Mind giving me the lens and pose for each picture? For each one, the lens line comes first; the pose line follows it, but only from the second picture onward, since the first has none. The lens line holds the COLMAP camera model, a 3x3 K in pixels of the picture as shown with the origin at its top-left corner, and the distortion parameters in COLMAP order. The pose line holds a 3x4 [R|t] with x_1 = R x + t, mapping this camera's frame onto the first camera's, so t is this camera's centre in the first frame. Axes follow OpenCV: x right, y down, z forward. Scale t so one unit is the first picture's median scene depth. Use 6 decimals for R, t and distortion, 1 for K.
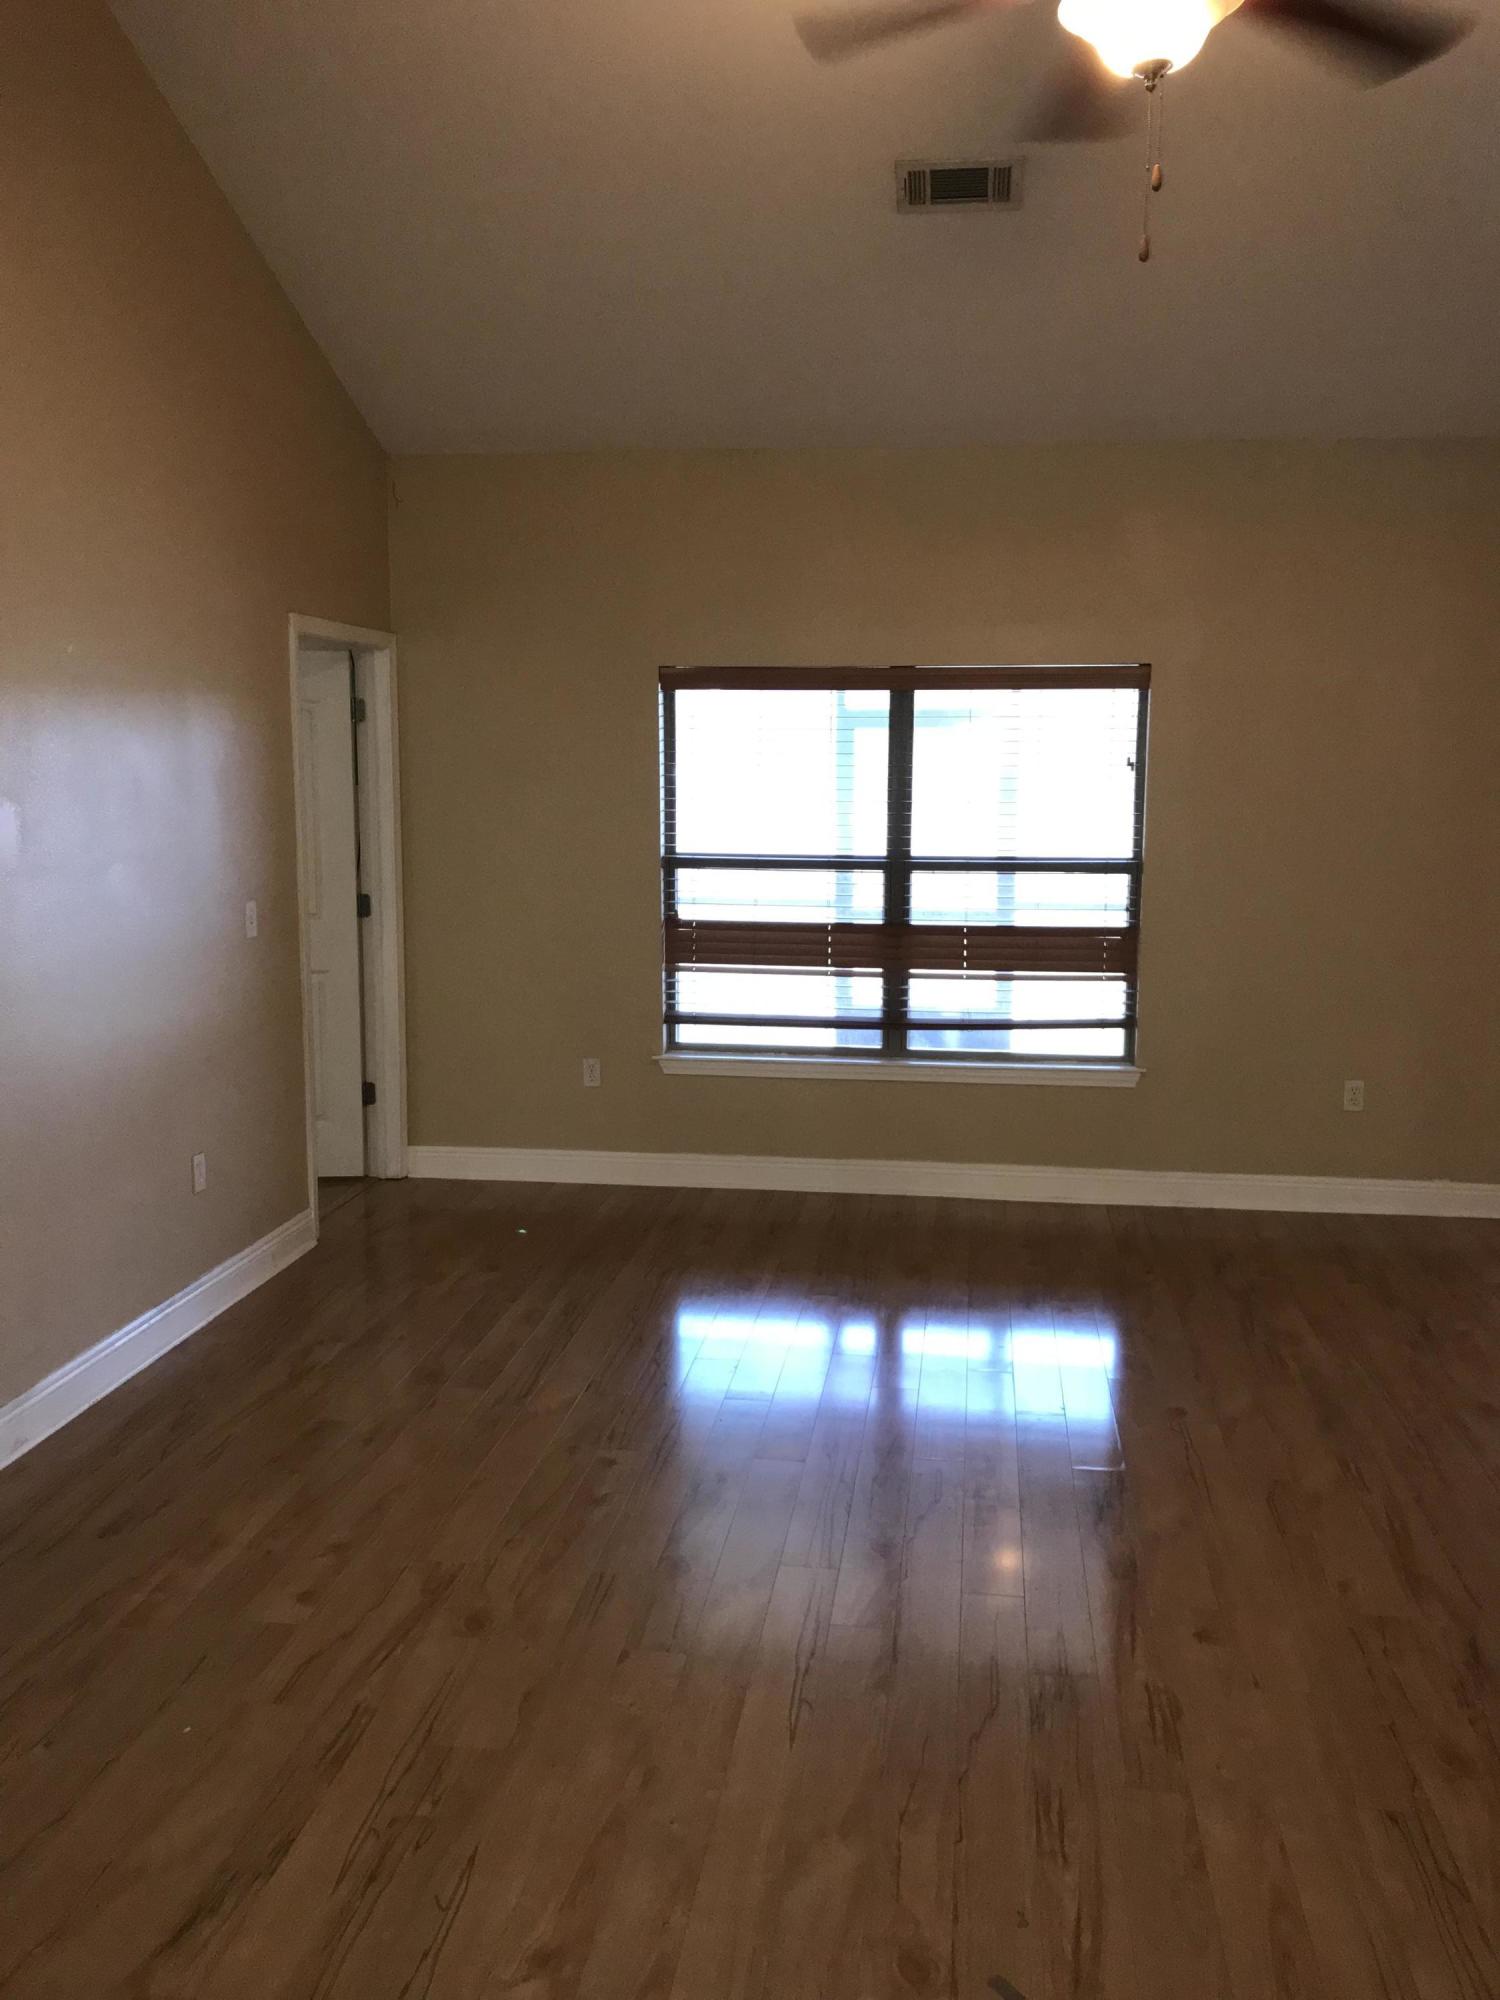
lens RADIAL K [[1643.9, 0, 768.5], [0, 1643.9, 1000.8], [0, 0, 1]] dist [0.003161, -0.001420]
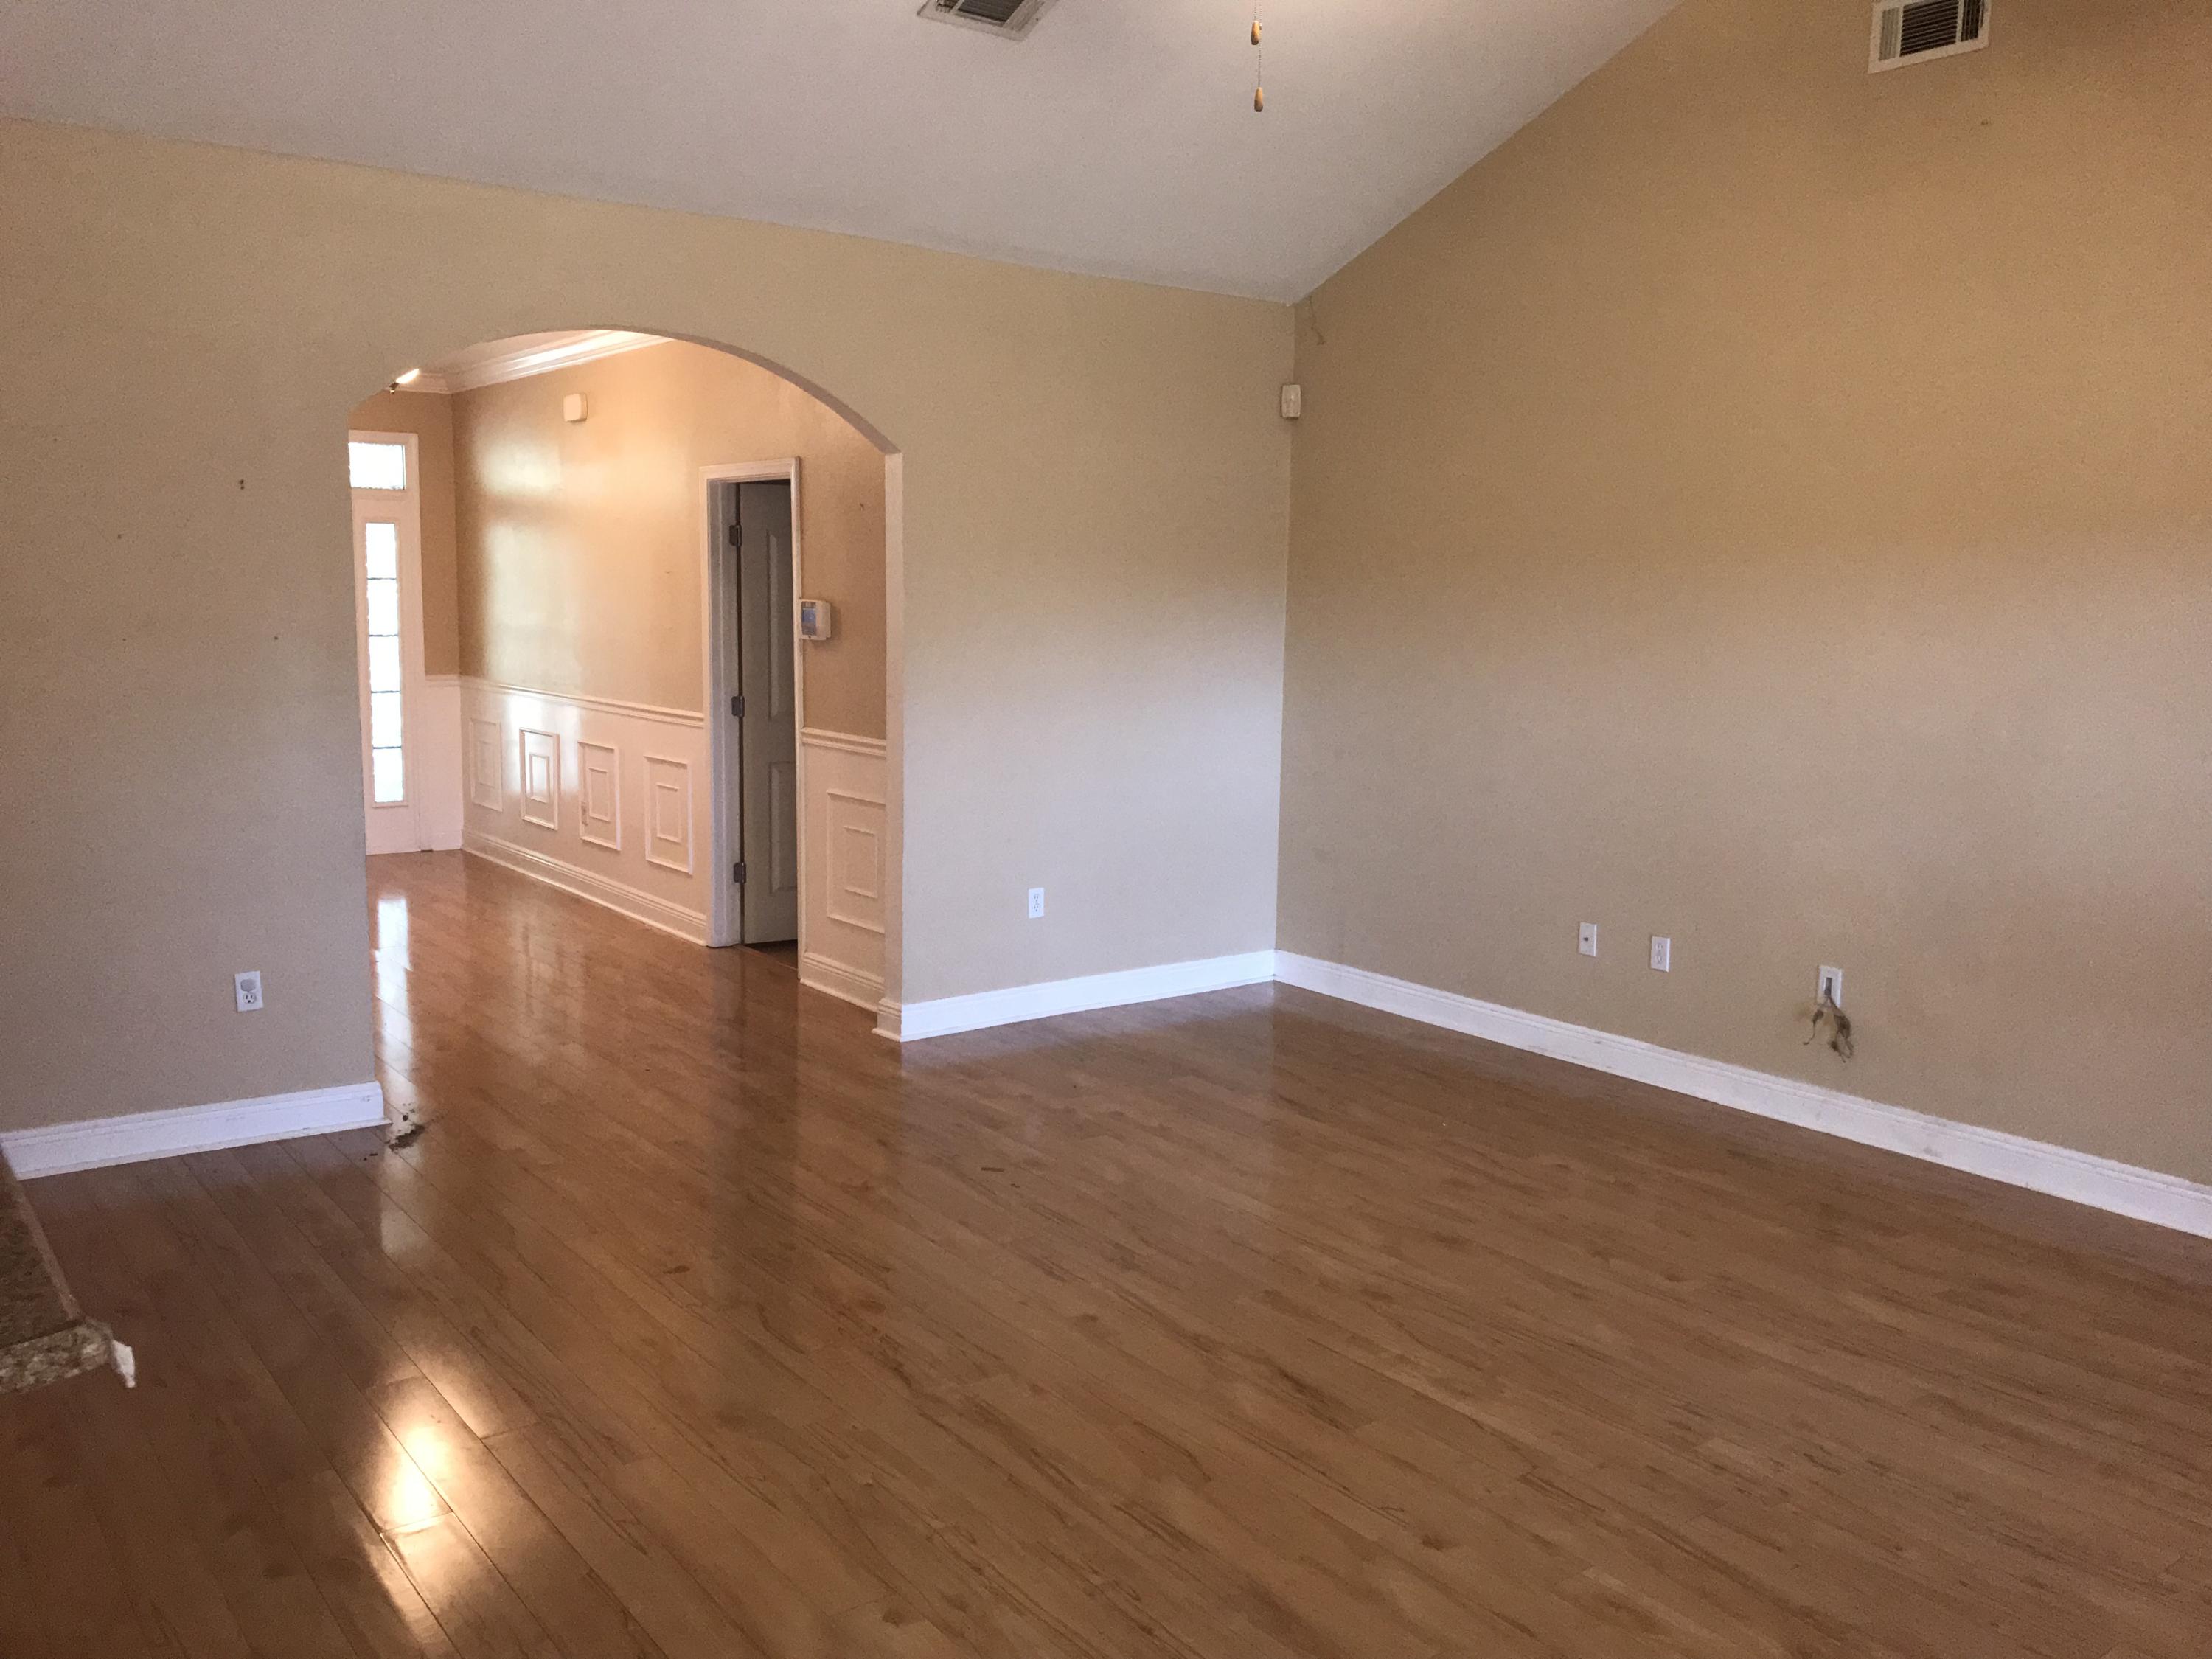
lens RADIAL K [[1818.1, 0, 1086.3], [0, 1818.1, 814.8], [0, 0, 1]] dist [0.003161, -0.001420]
pose [[-0.722579, 0.073150, -0.687407, 0.641262], [-0.117035, 0.967086, 0.225935, -0.144808], [0.681309, 0.243707, -0.690236, 1.021944]]
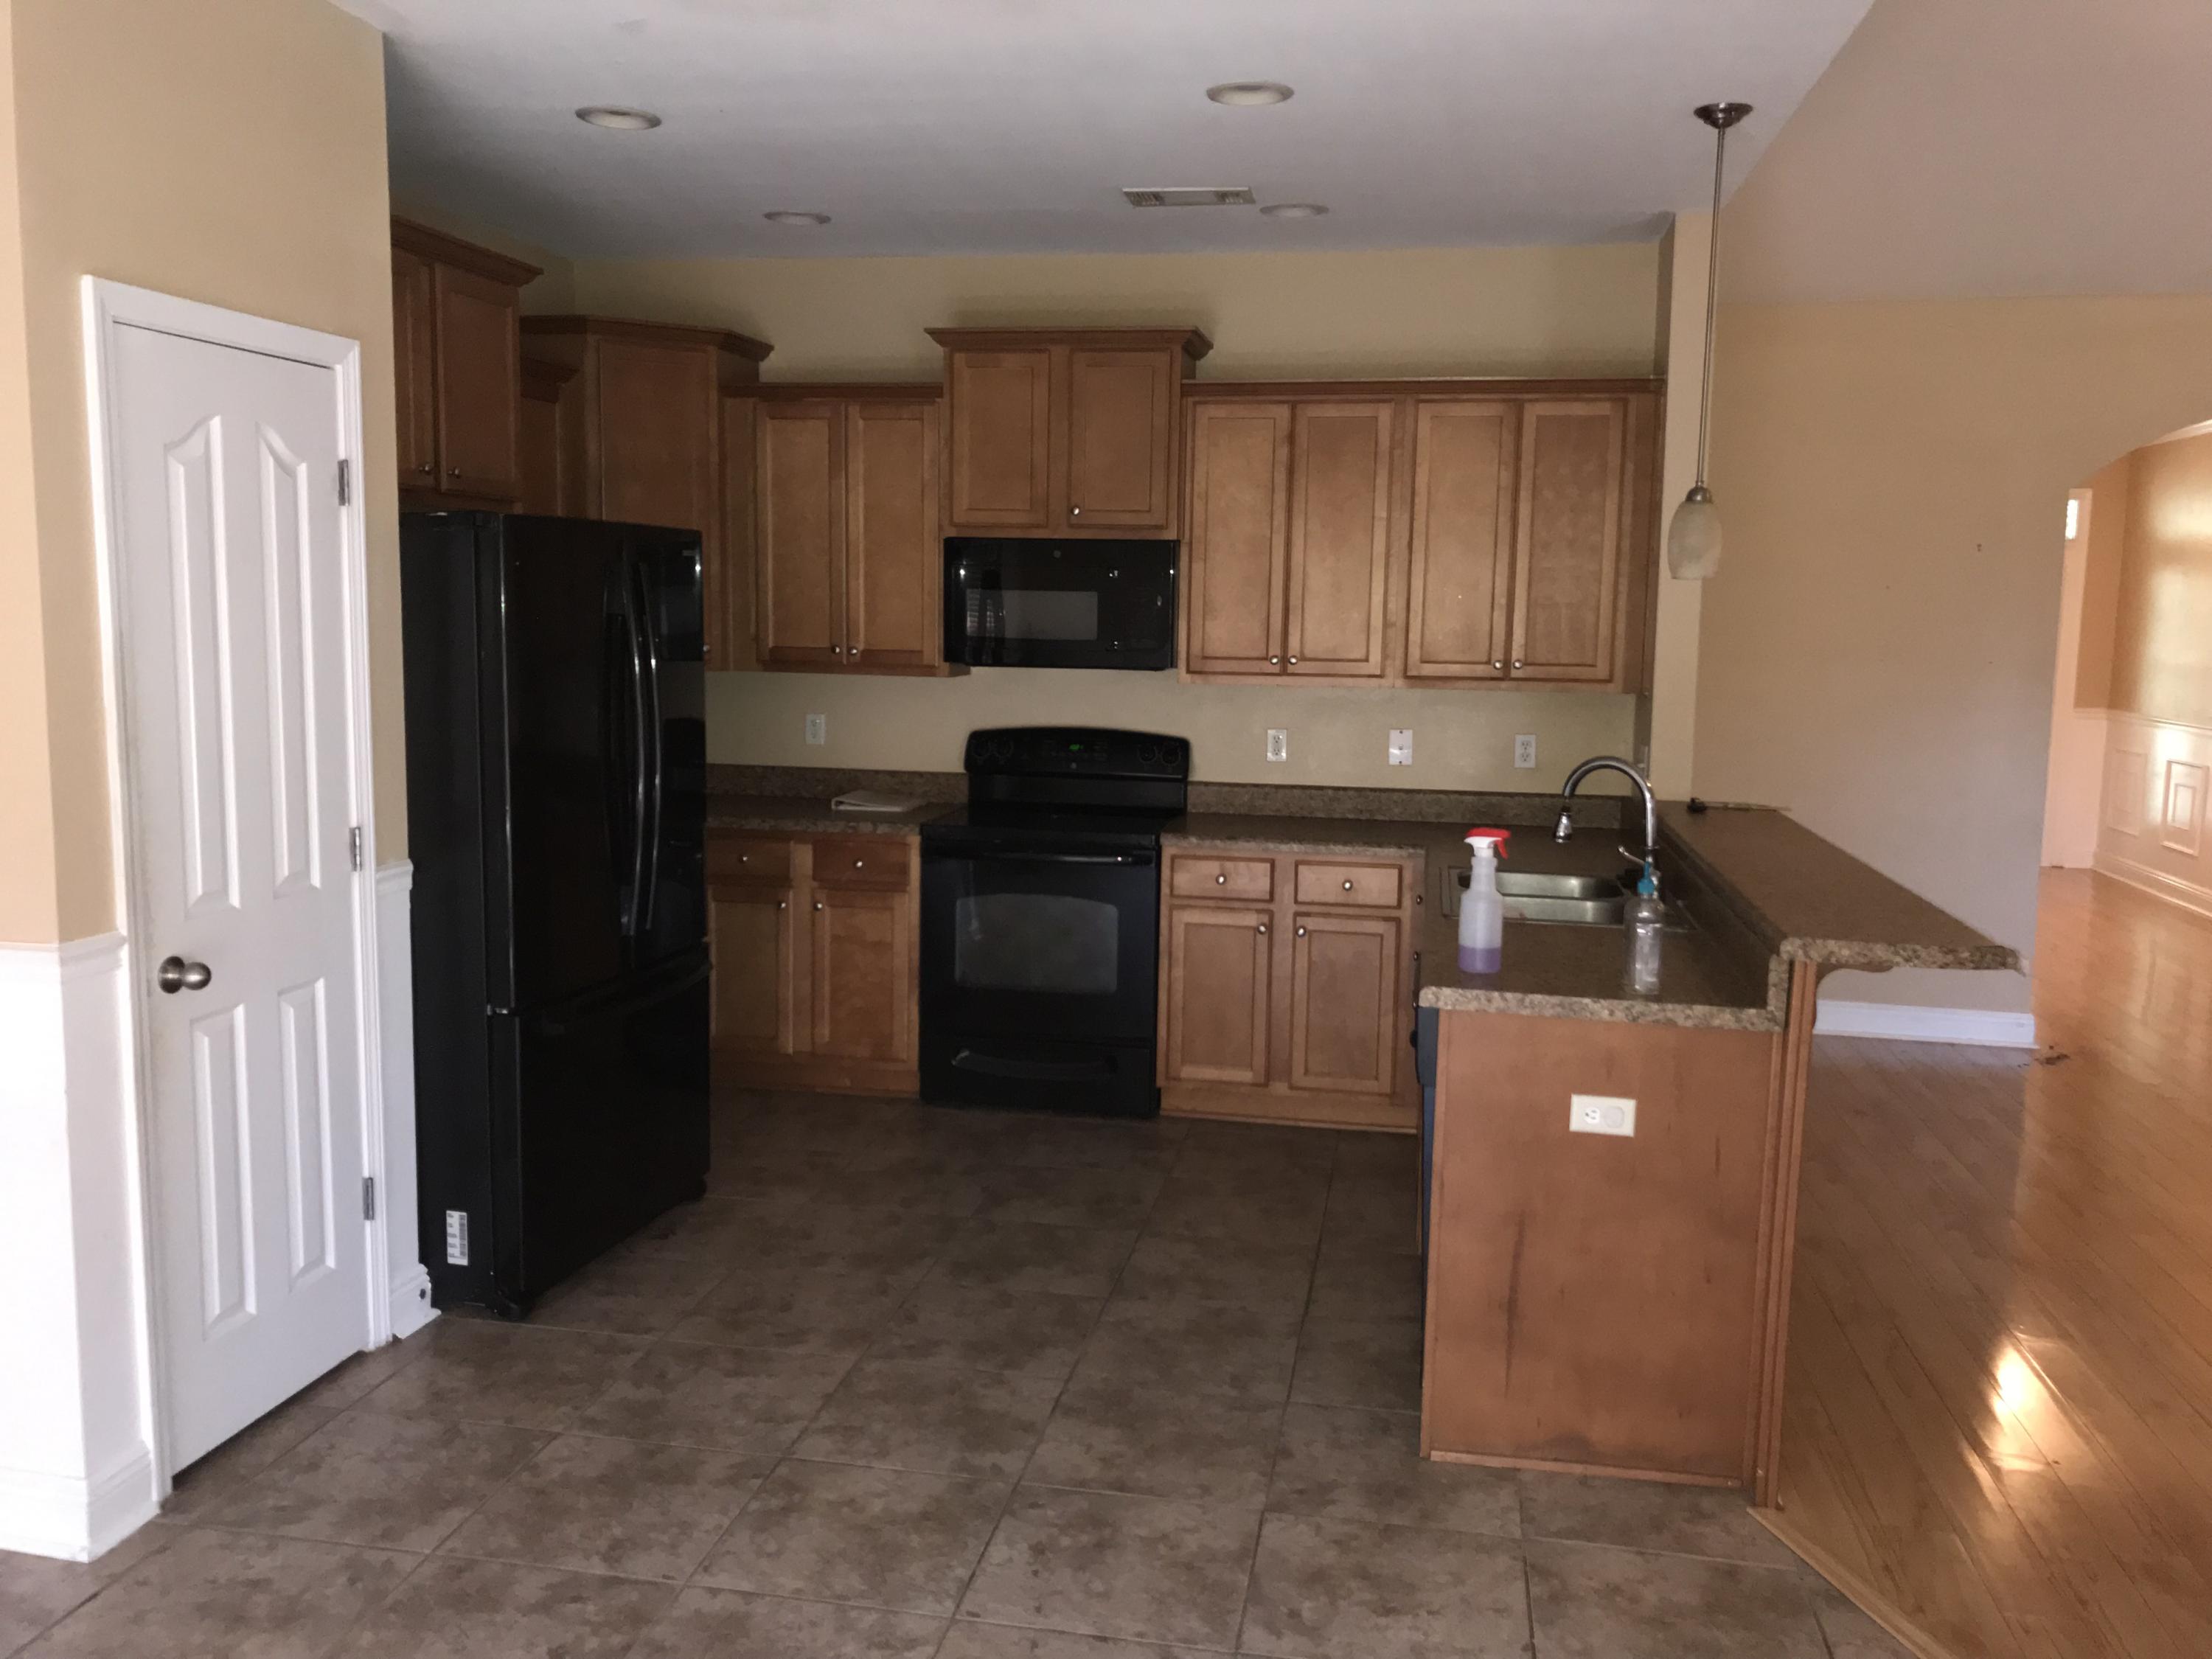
lens RADIAL K [[1818.1, 0, 1099.9], [0, 1818.1, 825.5], [0, 0, 1]] dist [0.003161, -0.001420]
pose [[-0.998023, -0.033313, 0.053294, 0.826128], [-0.017830, 0.963206, 0.268174, -0.184347], [-0.060267, 0.266693, -0.961895, 1.316782]]
